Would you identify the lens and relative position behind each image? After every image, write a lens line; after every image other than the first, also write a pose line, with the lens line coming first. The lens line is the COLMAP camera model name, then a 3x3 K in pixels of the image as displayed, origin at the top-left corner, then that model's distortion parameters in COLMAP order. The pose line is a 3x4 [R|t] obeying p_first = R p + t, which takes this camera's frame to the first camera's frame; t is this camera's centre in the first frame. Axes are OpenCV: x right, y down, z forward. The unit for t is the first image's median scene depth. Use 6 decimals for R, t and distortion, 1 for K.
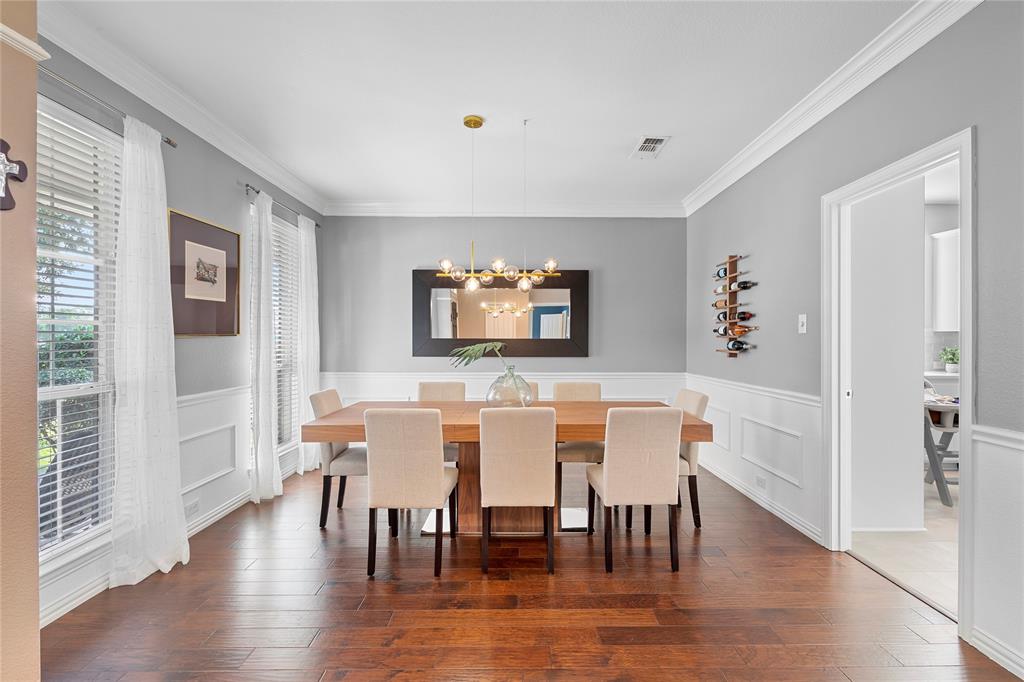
lens RADIAL K [[463.2, 0, 512.9], [0, 463.2, 337.7], [0, 0, 1]] dist [-0.000384, 0.002152]
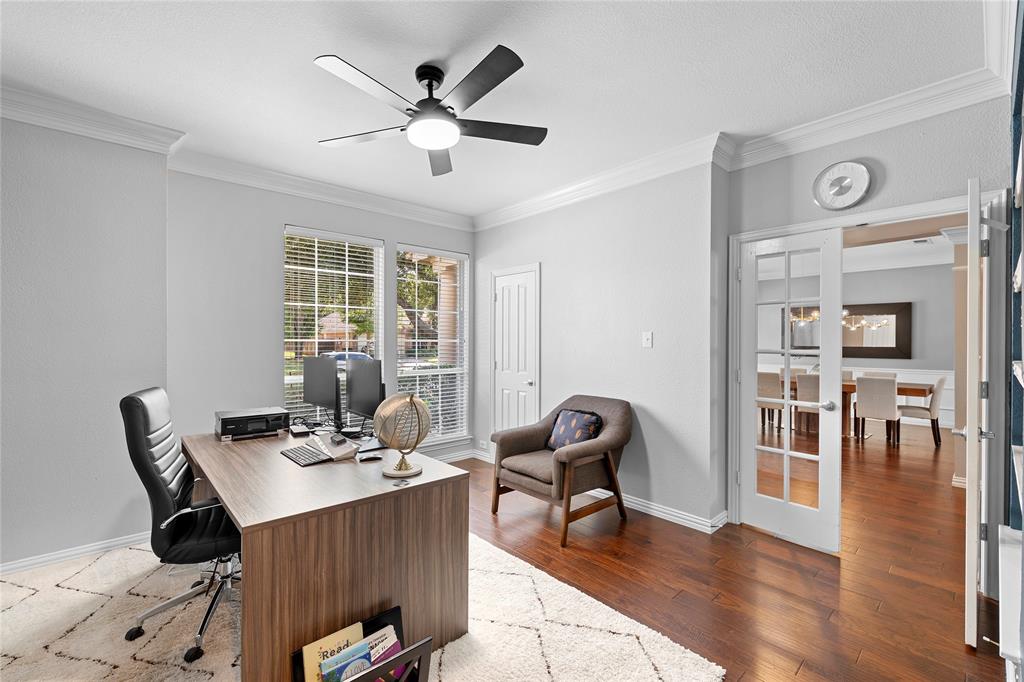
lens RADIAL K [[440.9, 0, 511.2], [0, 440.9, 343.0], [0, 0, 1]] dist [0.001275, 0.000144]
pose [[0.680836, 0.001084, -0.732435, 0.515339], [-0.000906, 0.999999, 0.000638, -0.016511], [0.732435, 0.000229, 0.680837, -1.480840]]
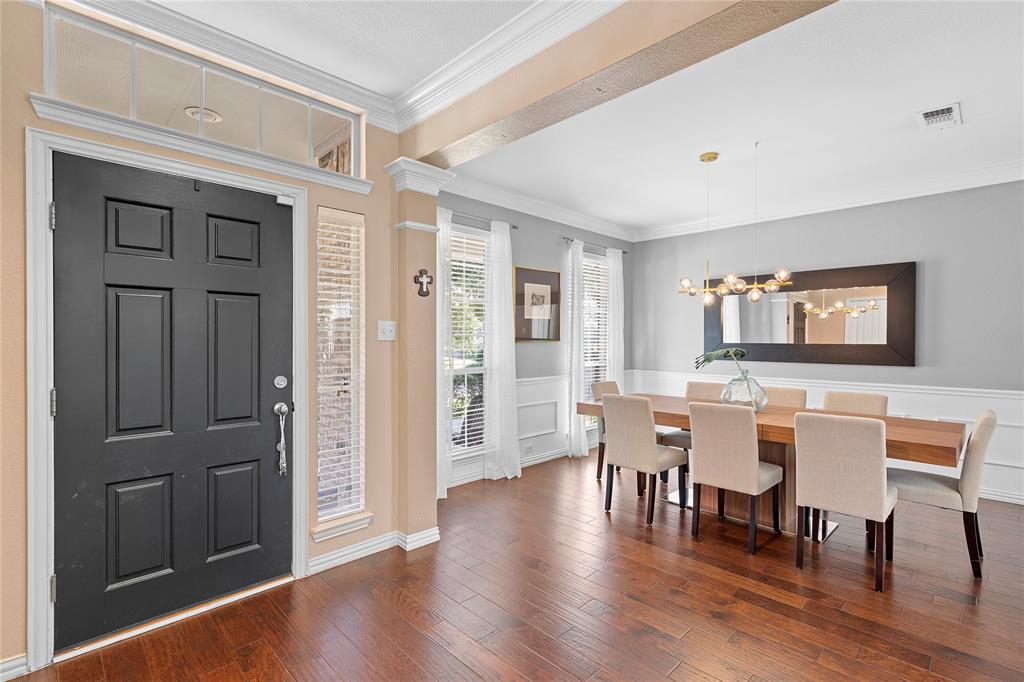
lens RADIAL K [[463.2, 0, 508.5], [0, 463.2, 341.0], [0, 0, 1]] dist [-0.000384, 0.002152]
pose [[0.700329, 0.002487, -0.713816, 0.384980], [0.000773, 0.999991, 0.004243, -0.011808], [0.713820, -0.003524, 0.700320, -0.166993]]
